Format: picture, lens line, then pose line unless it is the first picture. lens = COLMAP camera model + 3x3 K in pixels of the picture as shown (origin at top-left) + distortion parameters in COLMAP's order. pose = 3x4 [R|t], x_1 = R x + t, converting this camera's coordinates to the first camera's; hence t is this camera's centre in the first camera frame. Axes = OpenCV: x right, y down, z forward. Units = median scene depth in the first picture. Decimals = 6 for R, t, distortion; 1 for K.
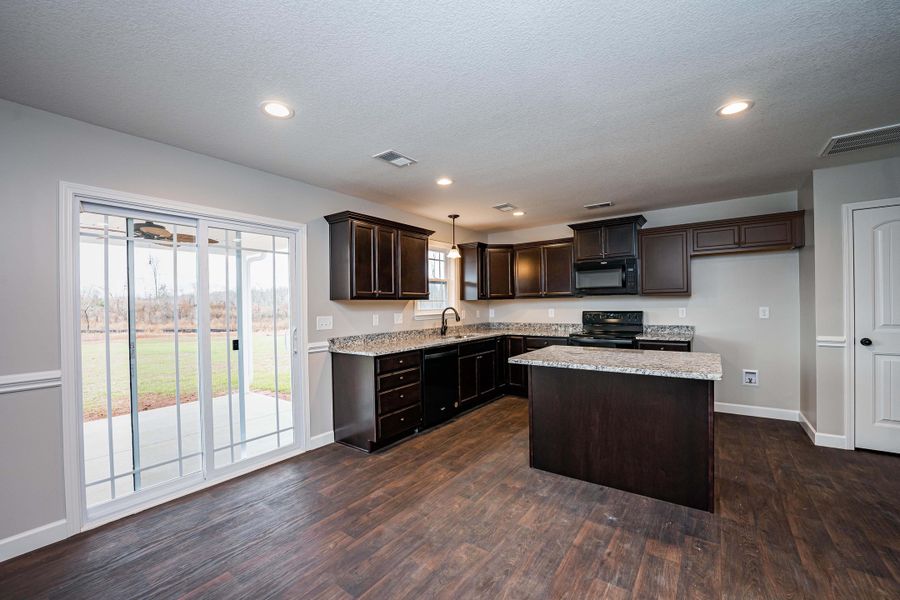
lens RADIAL K [[369.7, 0, 449.8], [0, 369.7, 301.2], [0, 0, 1]] dist [-0.021313, 0.000257]
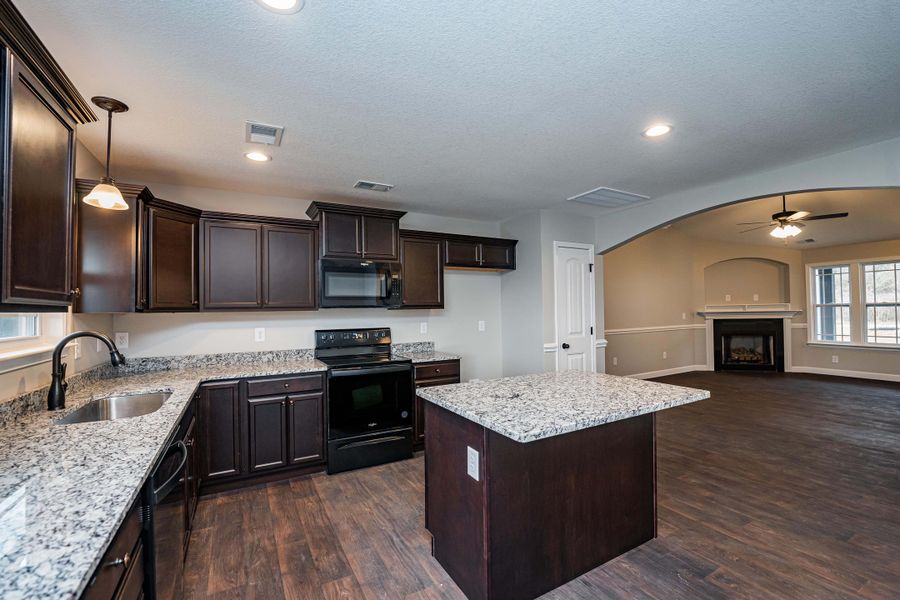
lens RADIAL K [[382.9, 0, 450.1], [0, 382.9, 304.4], [0, 0, 1]] dist [-0.011585, 0.000159]
pose [[0.417192, 0.024604, 0.908485, -0.199521], [-0.001565, 0.999651, -0.026354, -0.002489], [-0.908817, 0.009573, 0.417086, 0.502041]]
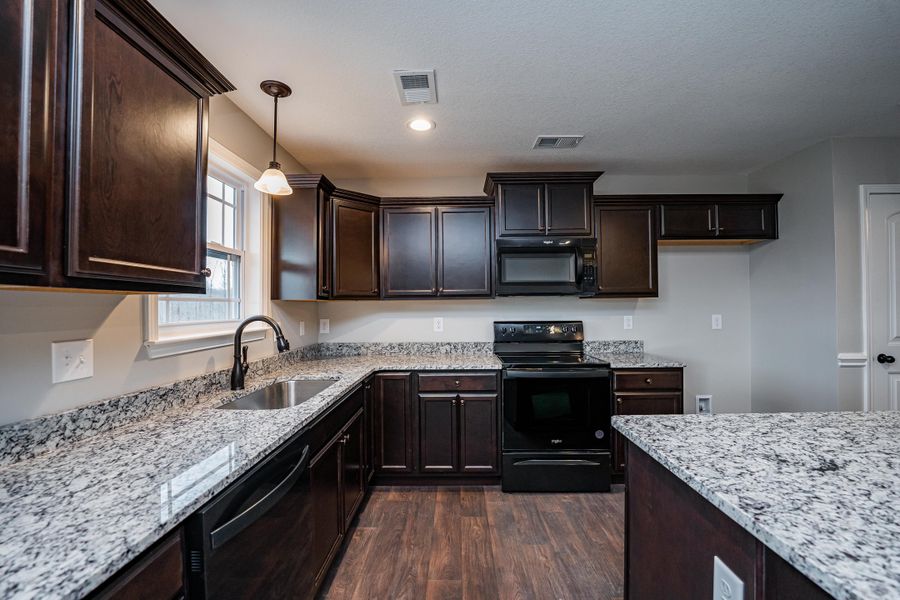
lens RADIAL K [[369.7, 0, 449.9], [0, 369.7, 303.4], [0, 0, 1]] dist [-0.021313, 0.000257]
pose [[0.816501, 0.014898, 0.577152, -0.060670], [-0.009938, 0.999882, -0.011751, 0.005493], [-0.577259, 0.003859, 0.816552, 0.573919]]
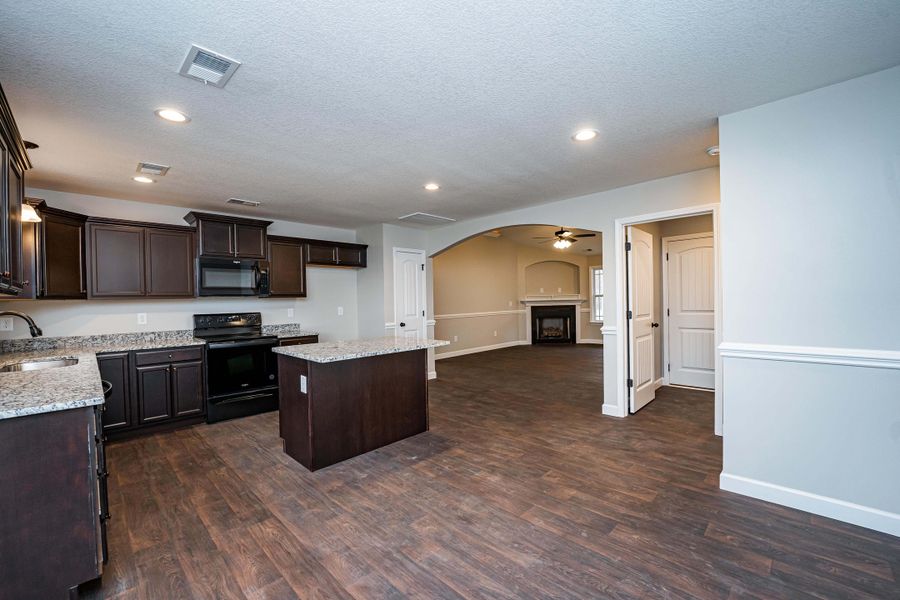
lens RADIAL K [[369.7, 0, 448.7], [0, 369.7, 305.5], [0, 0, 1]] dist [-0.021313, 0.000257]
pose [[0.145363, -0.000585, 0.989378, -0.417962], [0.006555, 0.999978, -0.000372, 0.011229], [-0.989357, 0.006540, 0.145363, 0.312179]]
